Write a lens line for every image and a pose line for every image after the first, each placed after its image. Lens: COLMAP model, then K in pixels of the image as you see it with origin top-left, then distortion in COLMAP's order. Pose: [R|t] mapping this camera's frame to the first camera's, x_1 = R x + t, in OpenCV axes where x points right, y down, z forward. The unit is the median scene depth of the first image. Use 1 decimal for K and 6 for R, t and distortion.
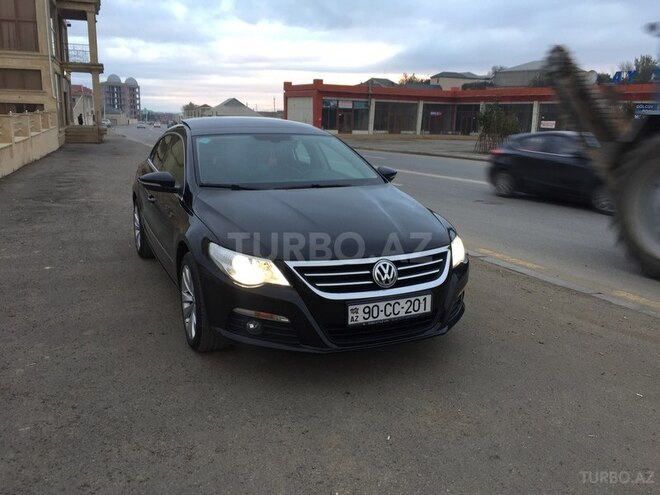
lens RADIAL K [[574.9, 0, 336.0], [0, 574.9, 250.3], [0, 0, 1]] dist [0.081648, -0.101097]
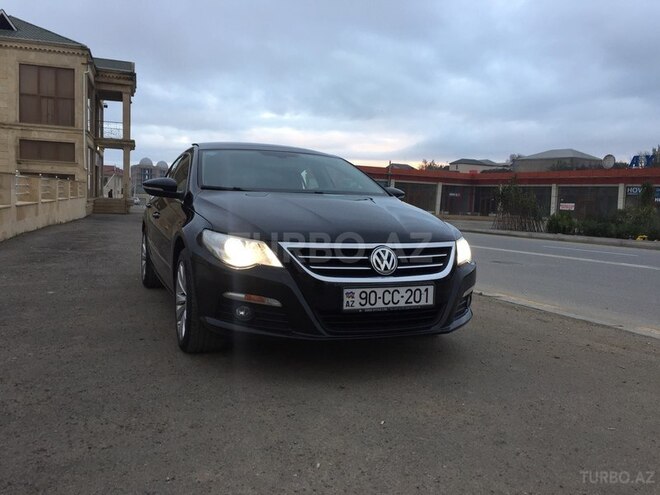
lens RADIAL K [[574.9, 0, 335.4], [0, 574.9, 249.2], [0, 0, 1]] dist [0.081648, -0.101097]
pose [[0.999151, 0.018536, -0.036788, 0.036538], [-0.023637, 0.989375, -0.143450, 0.148348], [0.033738, 0.144198, 0.988974, 0.053010]]
